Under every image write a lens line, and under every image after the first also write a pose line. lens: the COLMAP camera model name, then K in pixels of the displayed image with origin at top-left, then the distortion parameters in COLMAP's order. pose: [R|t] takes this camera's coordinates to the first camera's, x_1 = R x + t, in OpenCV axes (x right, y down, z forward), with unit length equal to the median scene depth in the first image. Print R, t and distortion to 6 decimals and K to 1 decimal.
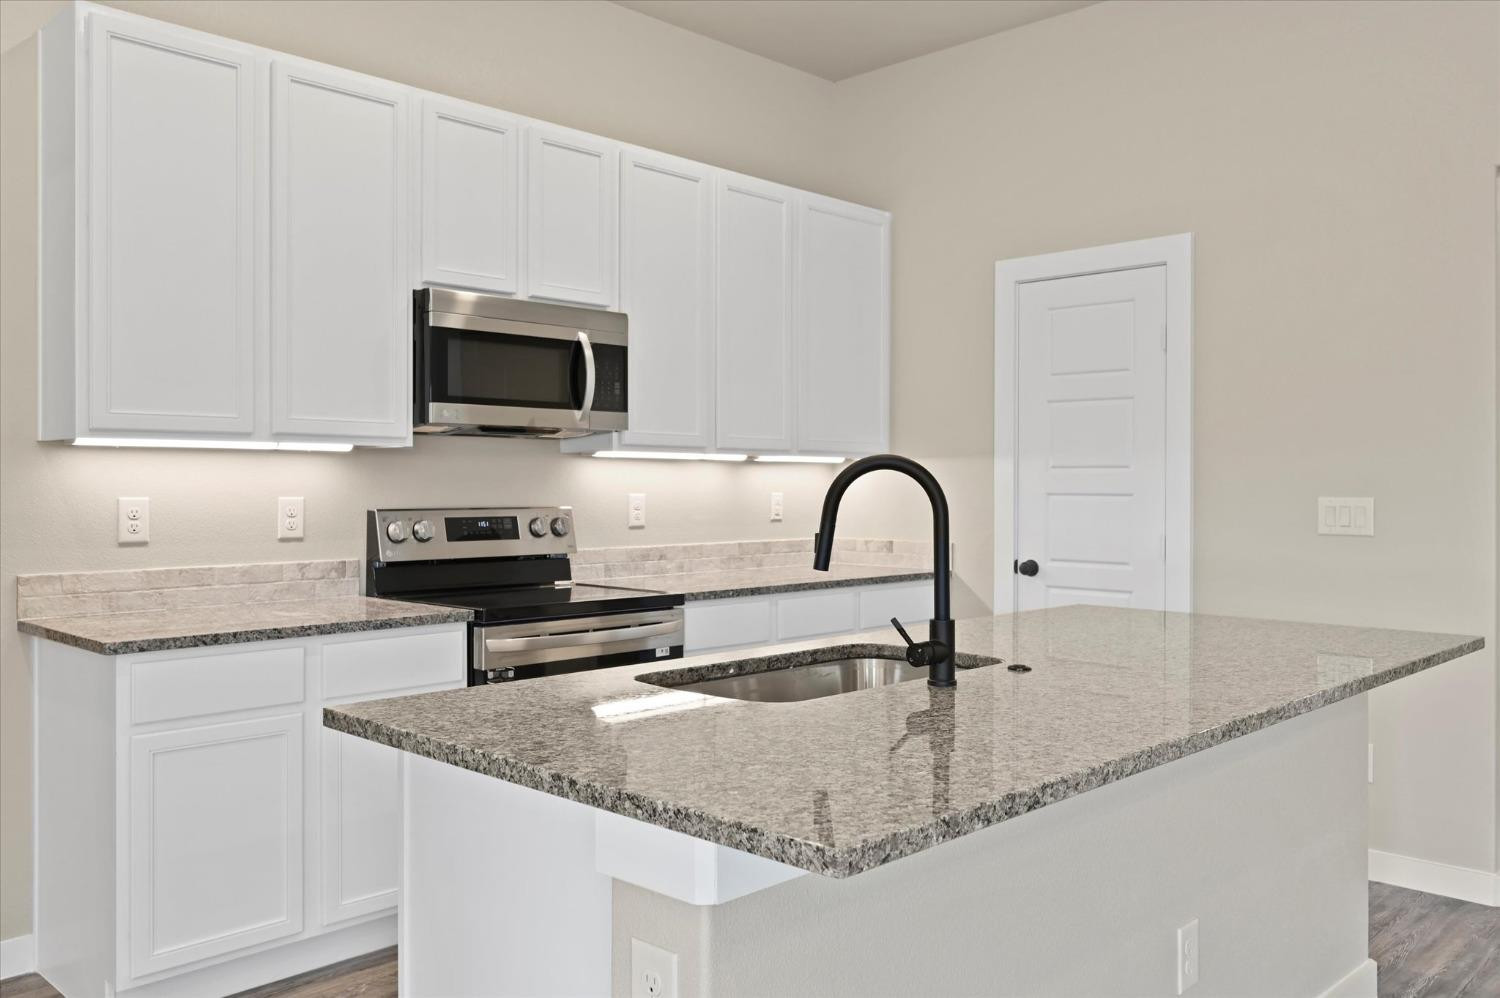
lens RADIAL K [[1212.2, 0, 757.6], [0, 1212.2, 488.4], [0, 0, 1]] dist [-0.000062, -0.004440]
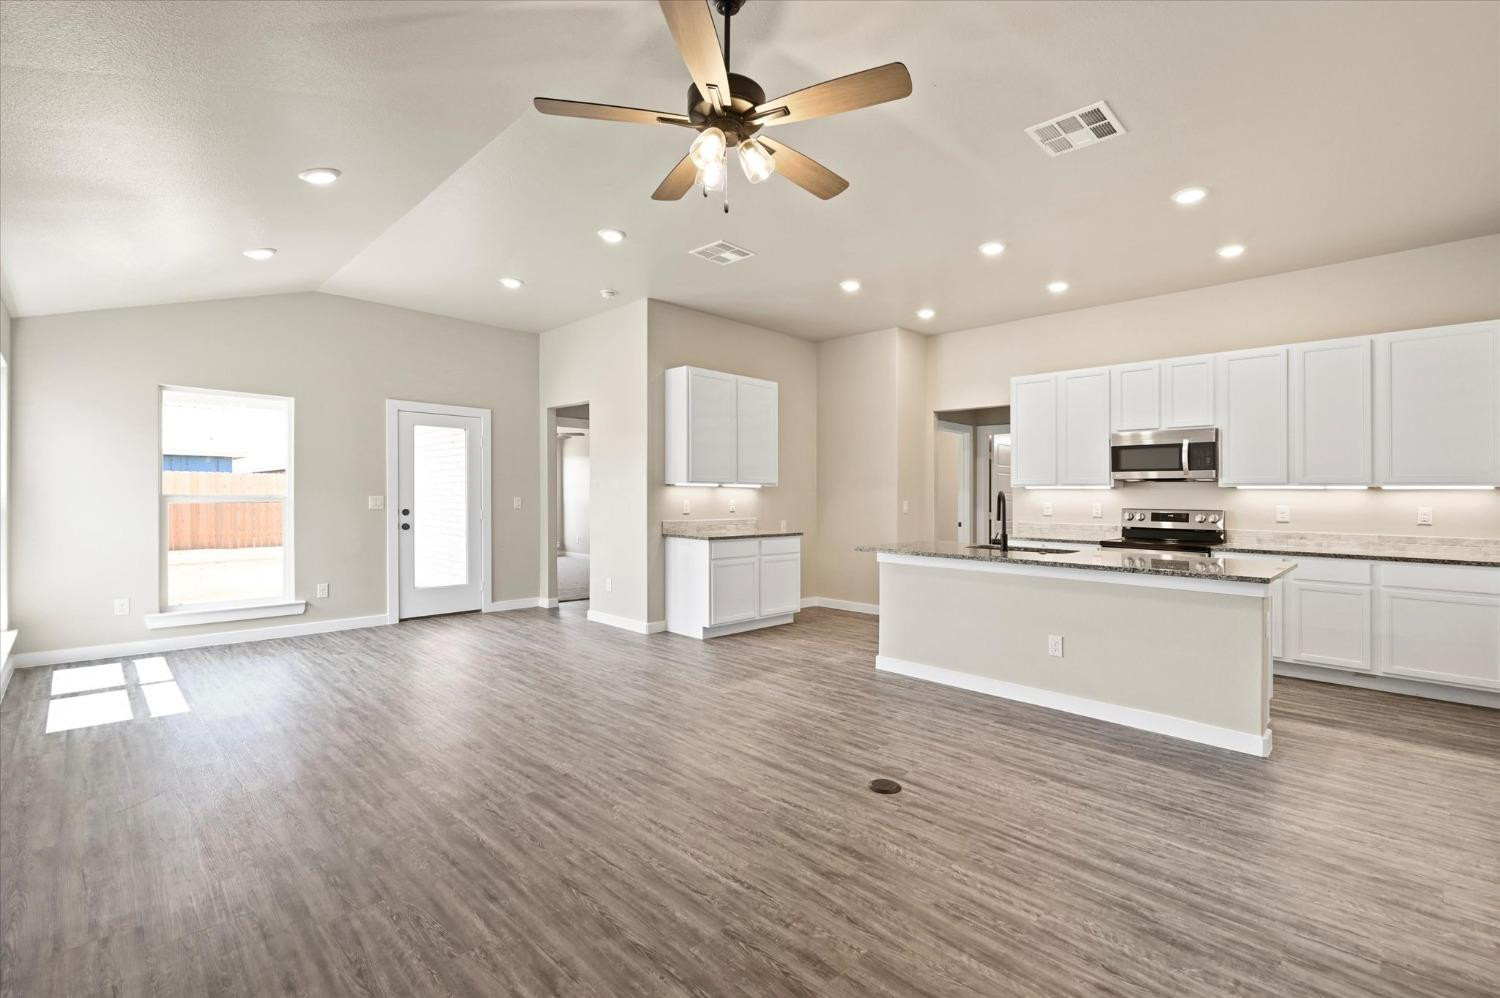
lens RADIAL K [[664.8, 0, 745.5], [0, 664.8, 489.8], [0, 0, 1]] dist [0.003323, 0.000858]
pose [[-0.013293, -0.011320, -0.999848, 1.227873], [-0.014217, 0.999837, -0.011131, 0.003066], [0.999811, 0.014067, -0.013451, 0.113843]]
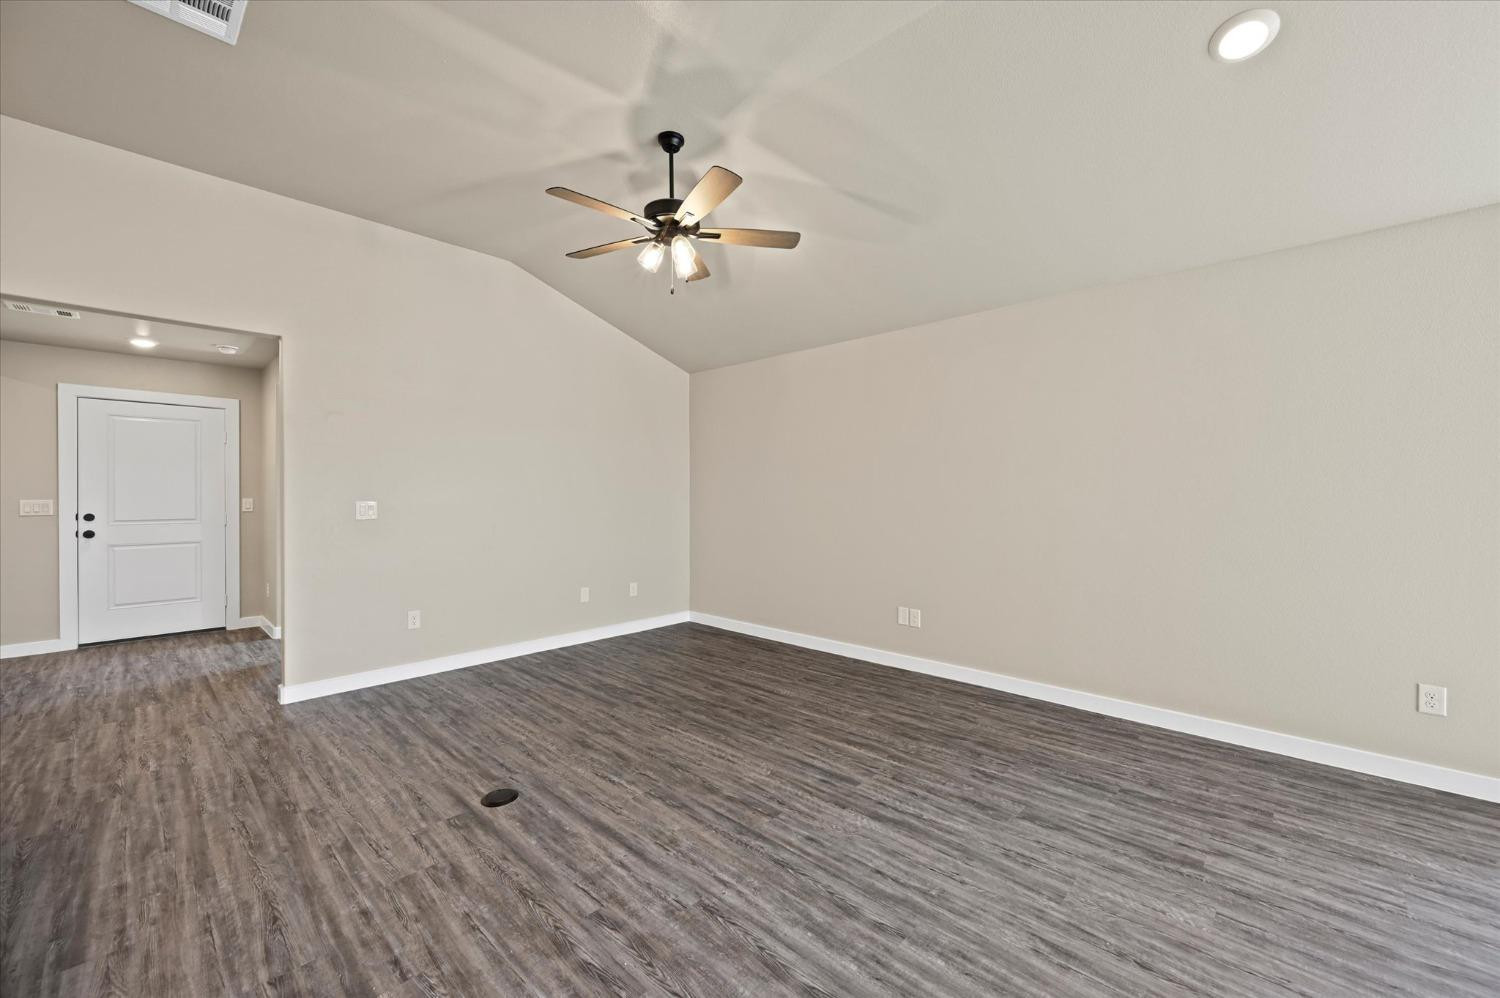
lens RADIAL K [[597.9, 0, 742.7], [0, 597.9, 496.5], [0, 0, 1]] dist [0.001397, 0.000245]
pose [[-0.004999, -0.006488, 0.999966, -0.134493], [0.006026, 0.999961, 0.006518, -0.000169], [-0.999969, 0.006059, -0.004960, 0.007880]]
